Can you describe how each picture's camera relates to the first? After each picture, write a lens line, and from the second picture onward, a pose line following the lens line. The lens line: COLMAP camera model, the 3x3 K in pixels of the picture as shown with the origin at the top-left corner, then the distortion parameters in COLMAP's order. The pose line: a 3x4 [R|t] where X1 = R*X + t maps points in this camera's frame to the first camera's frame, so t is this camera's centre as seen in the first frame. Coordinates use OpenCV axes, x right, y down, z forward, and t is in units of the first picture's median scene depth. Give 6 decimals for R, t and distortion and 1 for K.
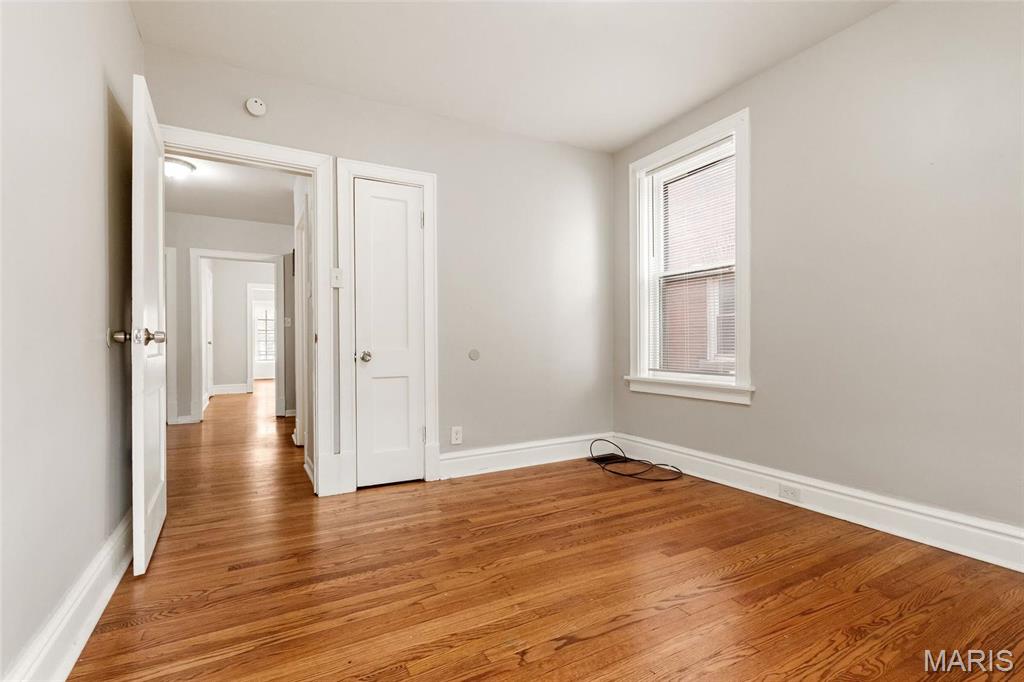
lens RADIAL K [[489.9, 0, 512.0], [0, 489.9, 341.0], [0, 0, 1]] dist [0.003593, 0.000240]
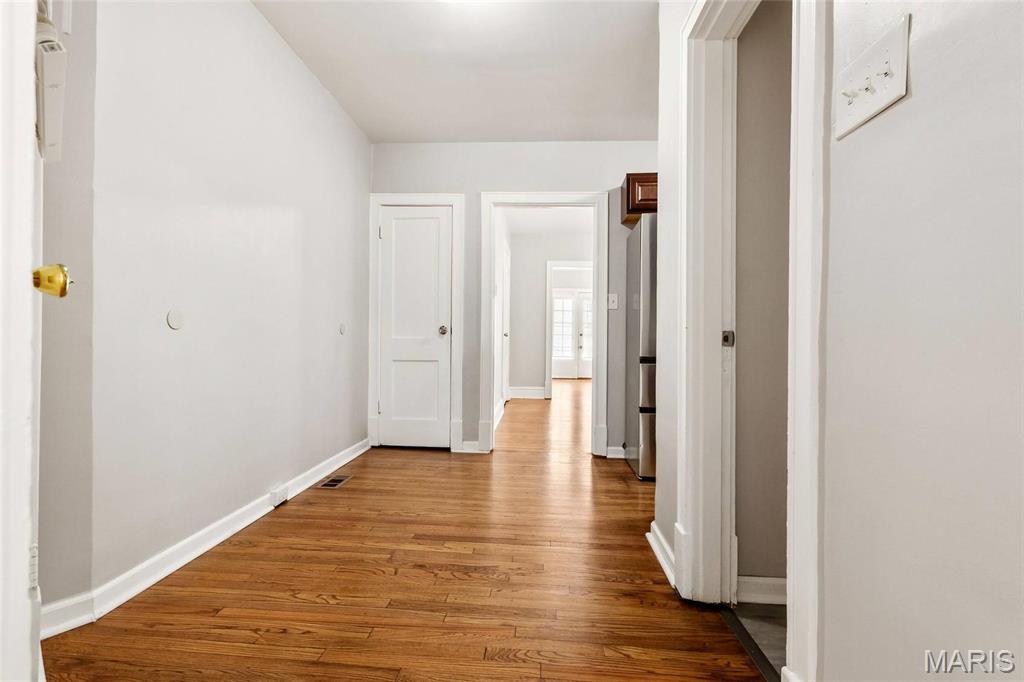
lens RADIAL K [[489.9, 0, 512.0], [0, 489.9, 341.0], [0, 0, 1]] dist [0.003593, 0.000240]
pose [[0.853421, 0.021671, -0.520772, -0.240580], [-0.016673, 0.999759, 0.014279, 0.002991], [0.520956, -0.003503, 0.853576, 0.405508]]
